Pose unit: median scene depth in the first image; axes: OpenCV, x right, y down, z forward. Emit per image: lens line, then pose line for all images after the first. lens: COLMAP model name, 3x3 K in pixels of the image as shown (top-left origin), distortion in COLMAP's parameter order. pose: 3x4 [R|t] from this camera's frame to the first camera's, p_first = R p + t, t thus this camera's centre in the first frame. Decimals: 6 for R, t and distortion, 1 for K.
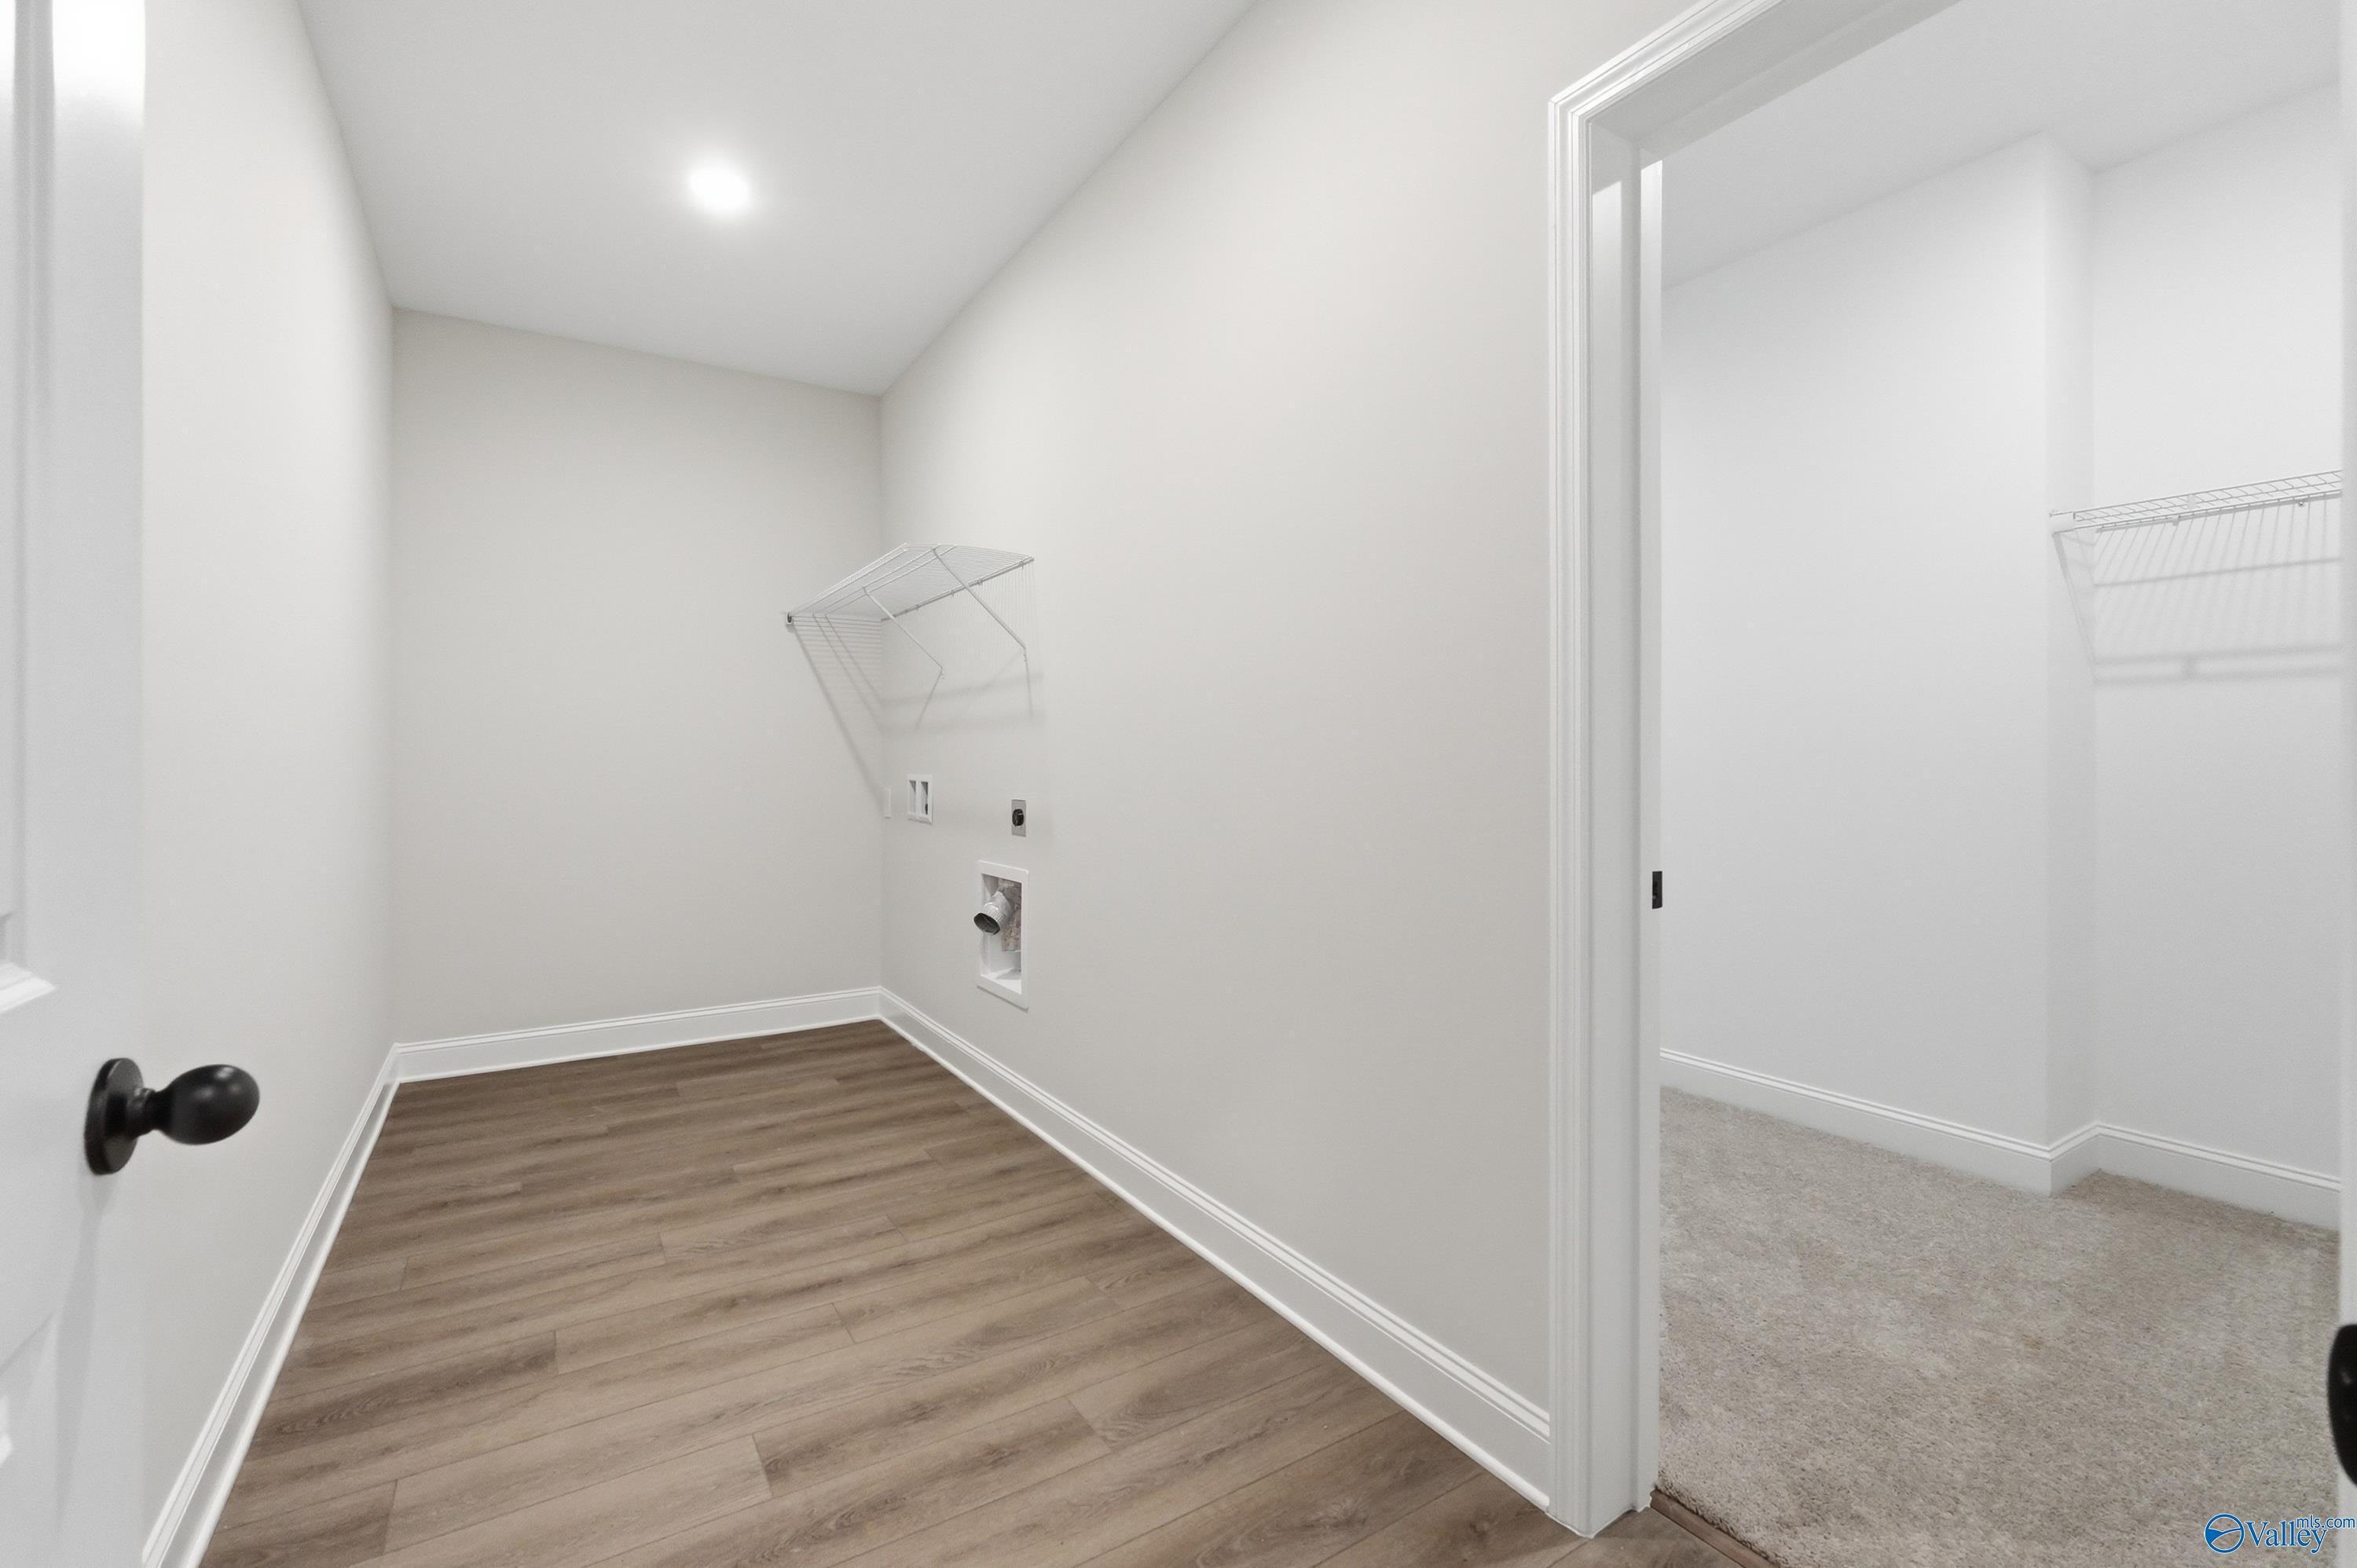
lens RADIAL K [[983.0, 0, 1171.8], [0, 983.0, 763.5], [0, 0, 1]] dist [-0.001488, -0.000342]
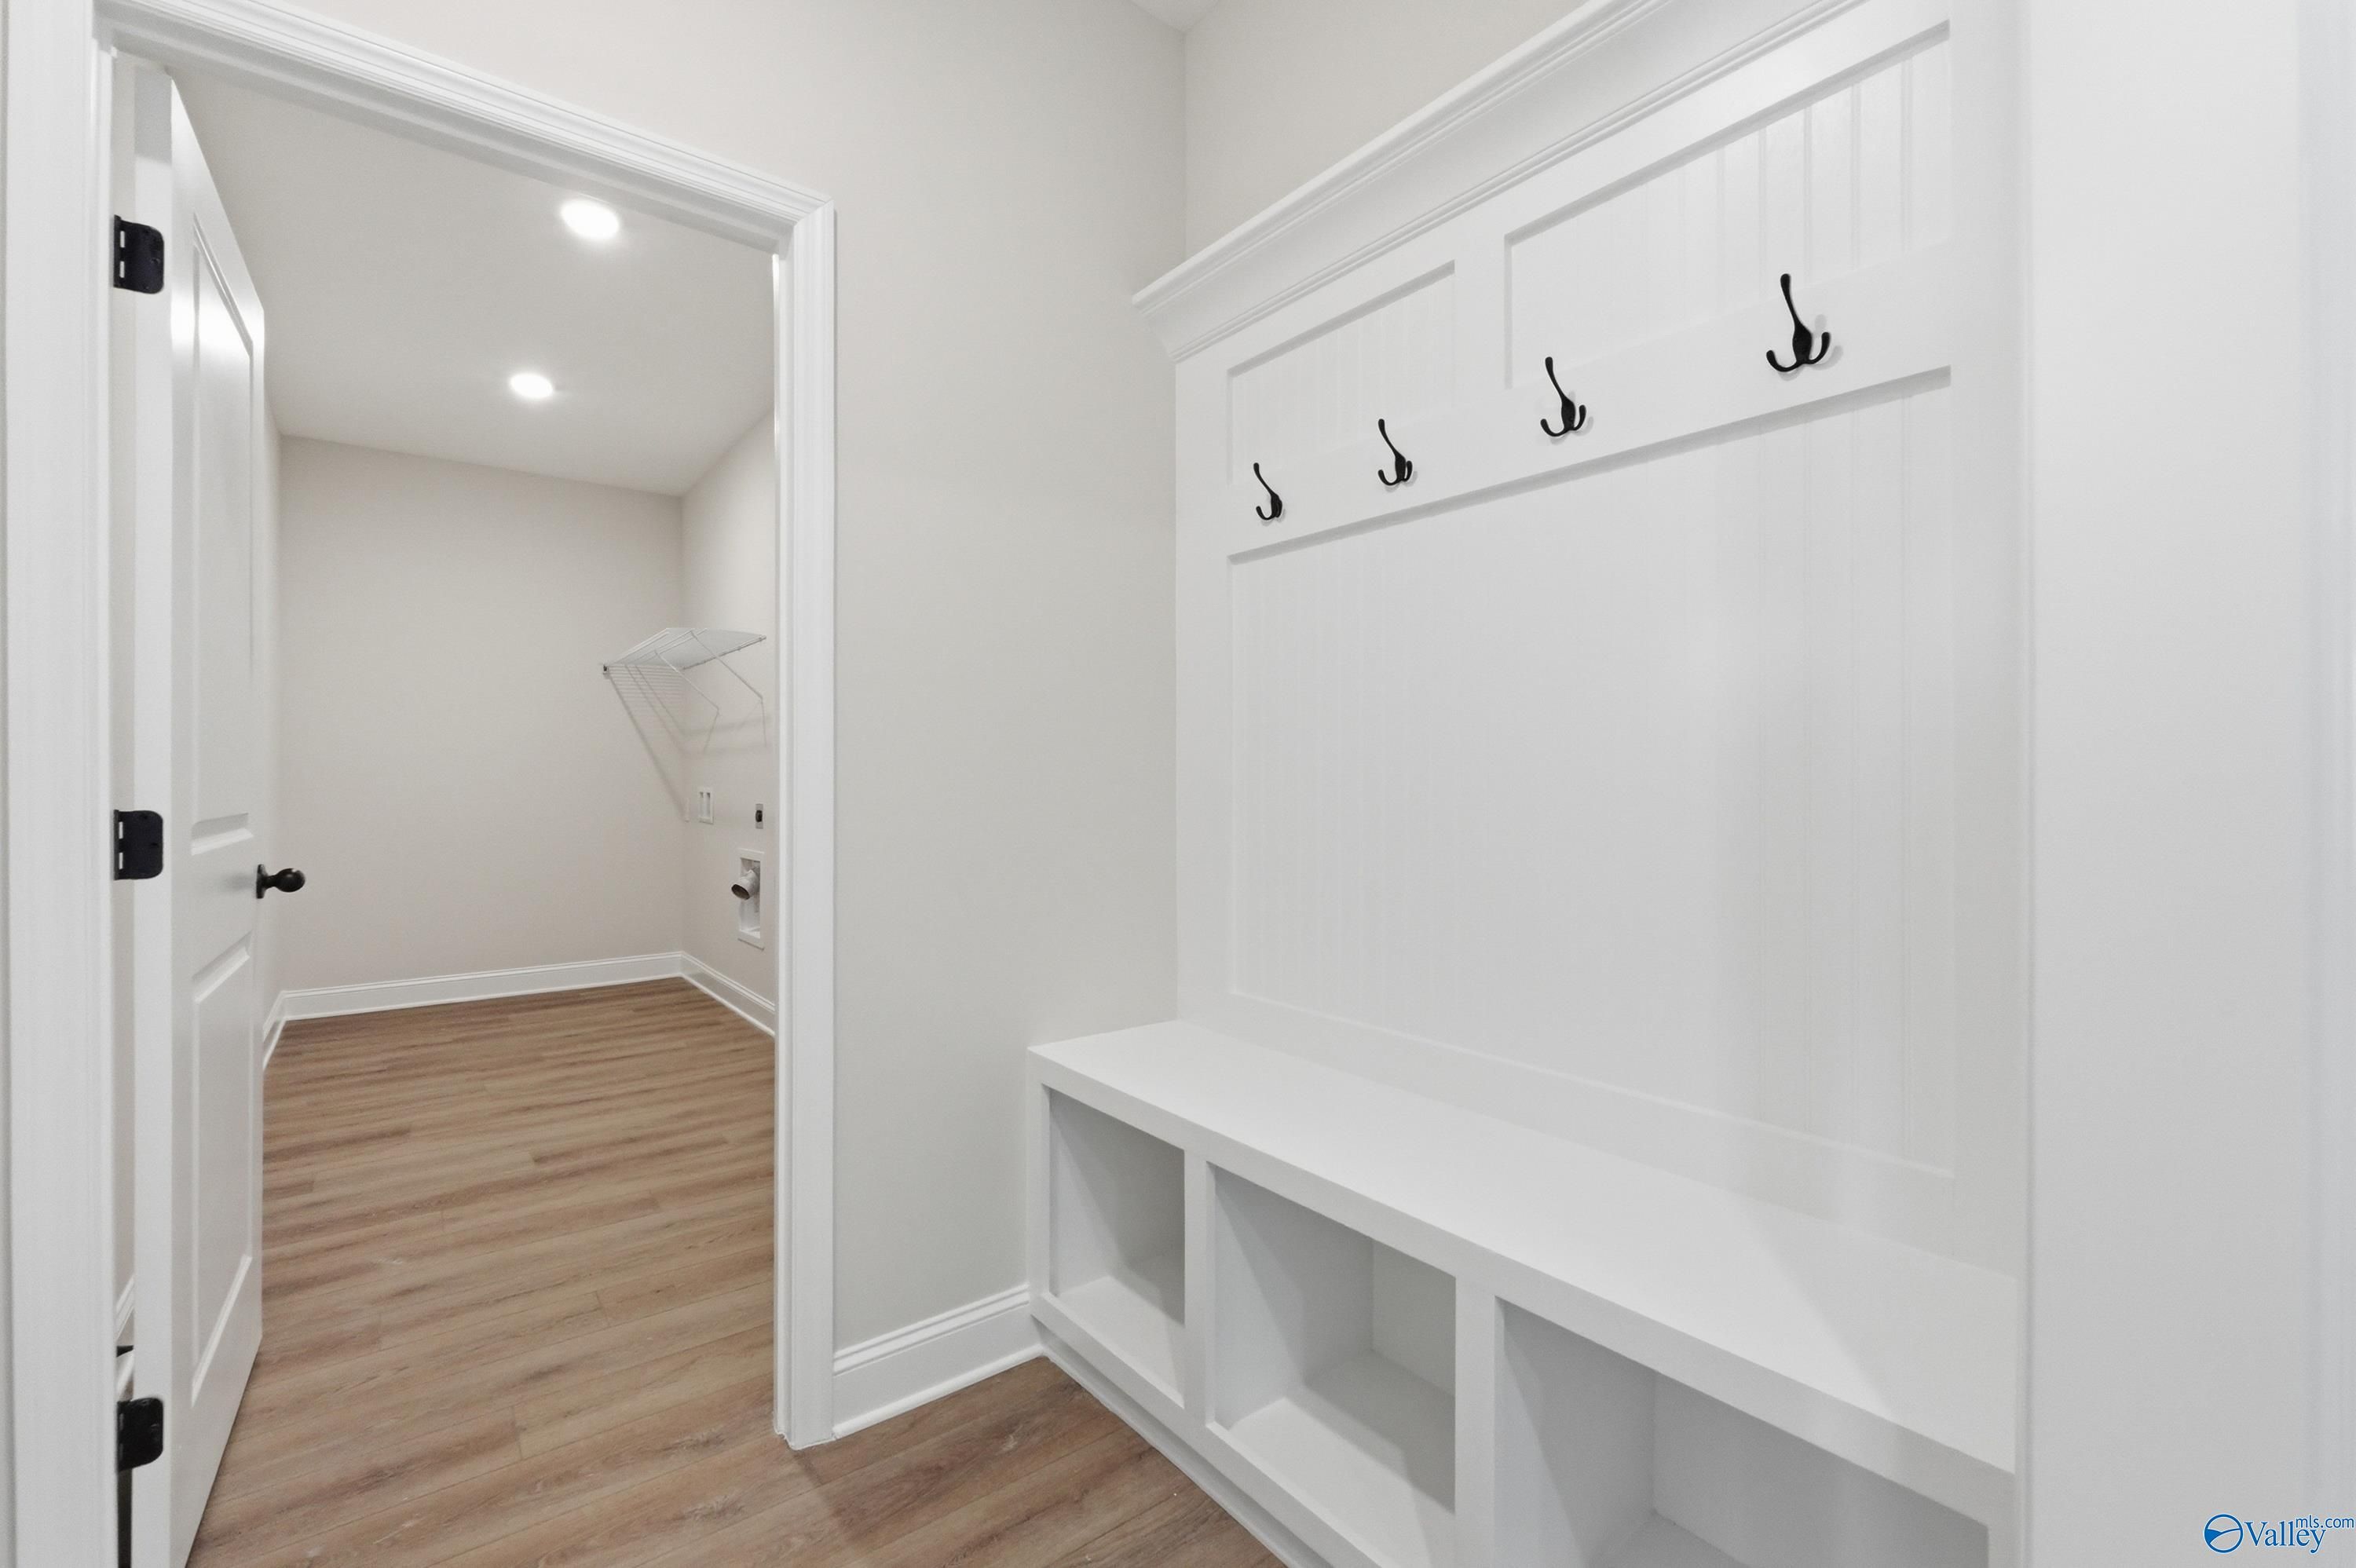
lens RADIAL K [[982.5, 0, 1184.2], [0, 982.5, 778.3], [0, 0, 1]] dist [-0.001488, -0.000342]
pose [[0.994560, -0.002758, 0.104131, 0.310614], [0.003334, 0.999980, -0.005363, 0.009899], [-0.104114, 0.005681, 0.994549, -0.489466]]
